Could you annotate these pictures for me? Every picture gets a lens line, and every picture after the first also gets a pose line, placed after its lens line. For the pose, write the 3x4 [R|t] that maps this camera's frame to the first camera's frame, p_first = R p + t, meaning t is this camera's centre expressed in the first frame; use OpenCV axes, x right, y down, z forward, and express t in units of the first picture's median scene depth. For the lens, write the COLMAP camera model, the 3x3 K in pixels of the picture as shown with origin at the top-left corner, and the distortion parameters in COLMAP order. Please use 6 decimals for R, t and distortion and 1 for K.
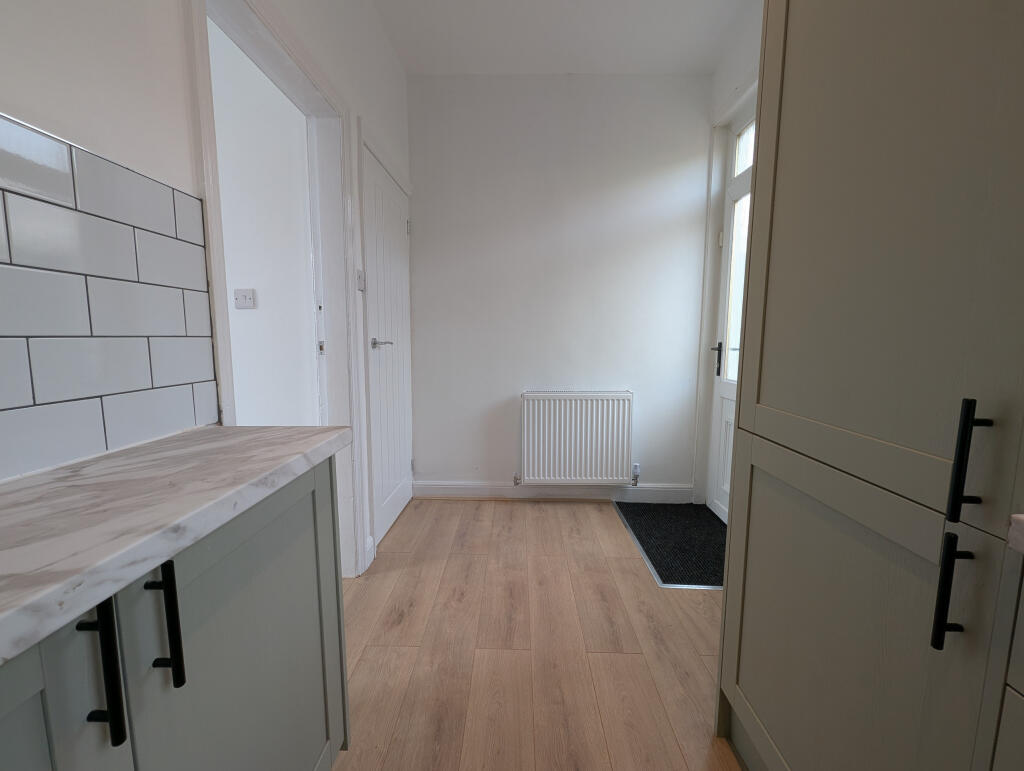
lens RADIAL K [[420.6, 0, 507.3], [0, 420.6, 385.8], [0, 0, 1]] dist [0.000476, -0.000124]
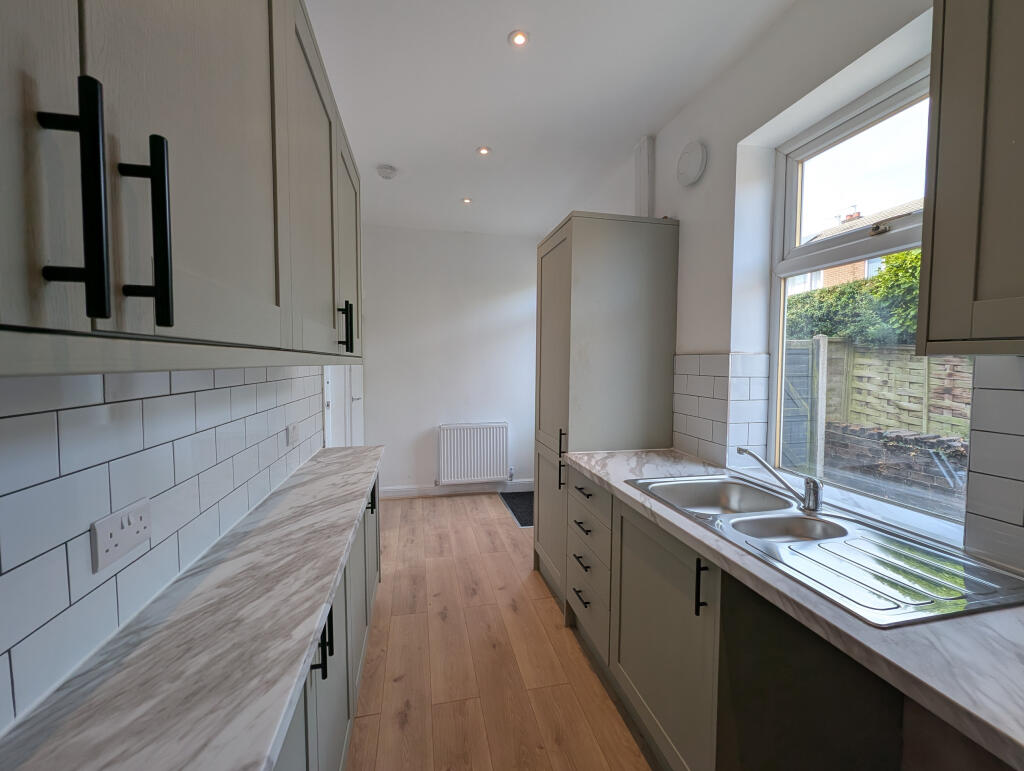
lens RADIAL K [[420.6, 0, 508.0], [0, 420.6, 381.9], [0, 0, 1]] dist [0.000476, -0.000124]
pose [[0.971099, -0.012574, 0.238347, -0.107645], [0.029203, 0.997368, -0.066365, -0.041239], [-0.236885, 0.071408, 0.968910, -0.725252]]
